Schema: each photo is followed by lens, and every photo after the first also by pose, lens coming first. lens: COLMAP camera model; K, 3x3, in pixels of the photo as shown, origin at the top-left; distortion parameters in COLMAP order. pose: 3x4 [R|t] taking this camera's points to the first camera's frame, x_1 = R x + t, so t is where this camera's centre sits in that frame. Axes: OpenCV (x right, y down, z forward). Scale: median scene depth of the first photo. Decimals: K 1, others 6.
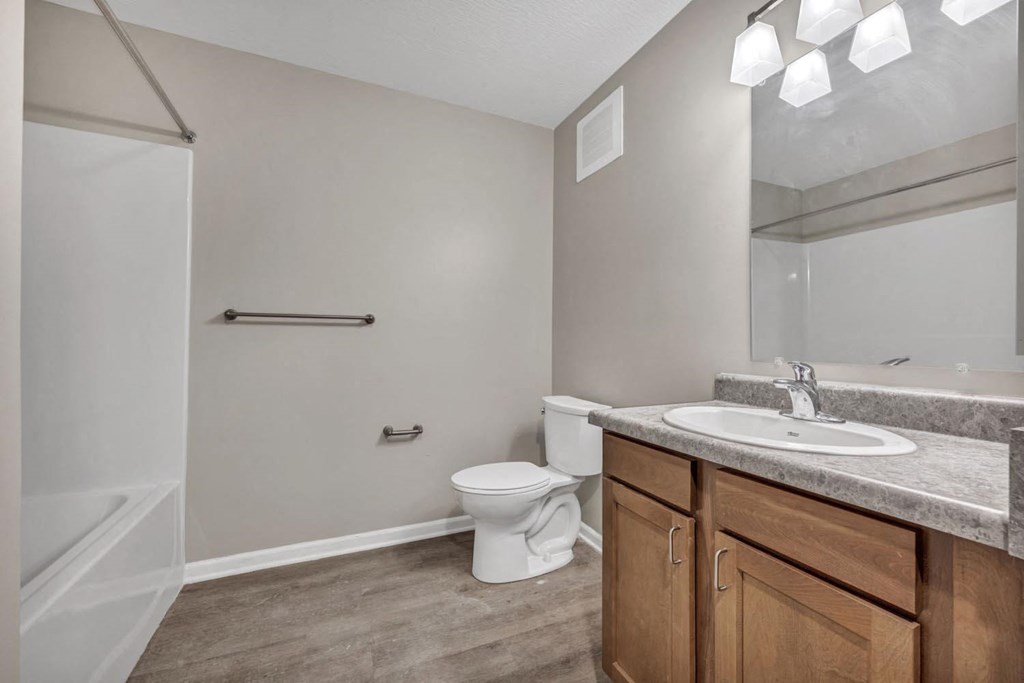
lens RADIAL K [[416.0, 0, 513.6], [0, 416.0, 340.8], [0, 0, 1]] dist [0.001428, -0.000170]
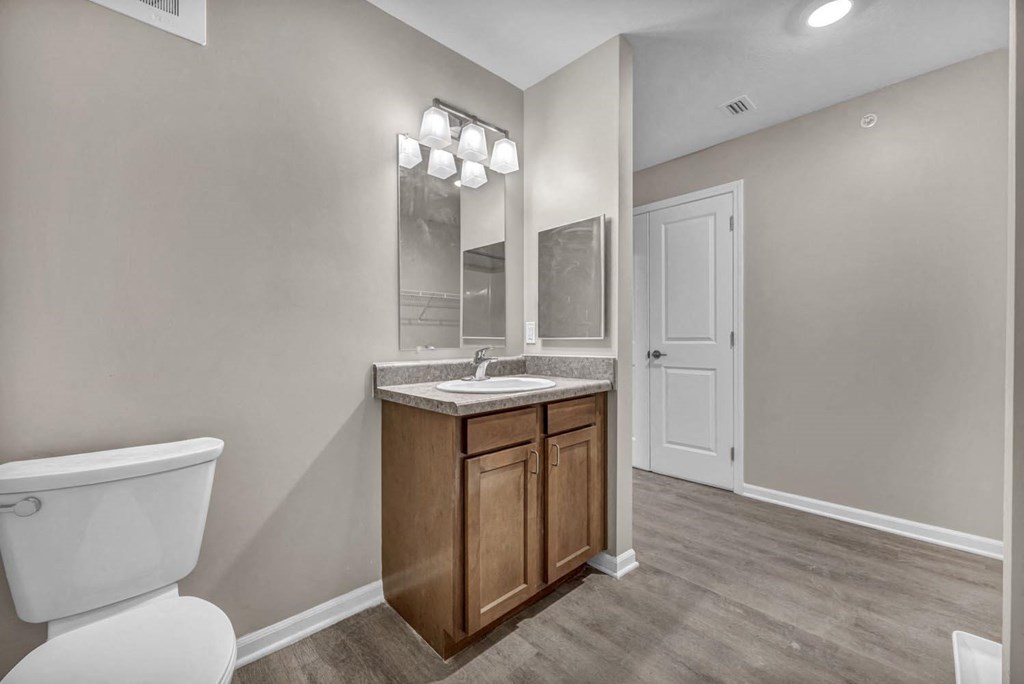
lens RADIAL K [[435.4, 0, 512.0], [0, 435.4, 342.0], [0, 0, 1]] dist [-0.001205, -0.000232]
pose [[-0.352355, -0.015824, 0.935733, -1.223534], [-0.004412, 0.999874, 0.015247, 0.001713], [-0.935856, 0.001244, -0.352381, 1.781856]]
